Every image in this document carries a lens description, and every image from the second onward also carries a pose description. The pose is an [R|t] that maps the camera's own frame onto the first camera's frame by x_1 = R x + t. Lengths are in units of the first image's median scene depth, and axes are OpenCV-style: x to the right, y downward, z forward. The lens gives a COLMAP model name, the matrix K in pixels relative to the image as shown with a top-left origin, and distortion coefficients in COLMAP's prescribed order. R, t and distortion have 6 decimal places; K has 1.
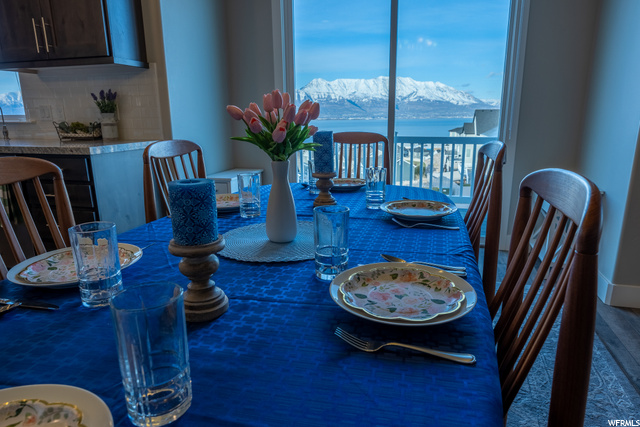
lens RADIAL K [[406.5, 0, 324.5], [0, 406.5, 216.9], [0, 0, 1]] dist [-0.005549, -0.000492]
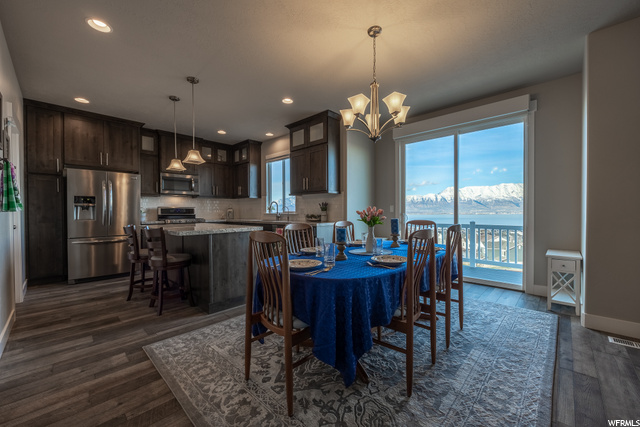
lens RADIAL K [[255.4, 0, 318.4], [0, 255.4, 214.4], [0, 0, 1]] dist [0.000302, 0.000002]
pose [[0.879777, 0.011993, -0.475236, 0.192603], [-0.119764, 0.973029, -0.197157, 0.082850], [0.460054, 0.230370, 0.857485, -0.377051]]
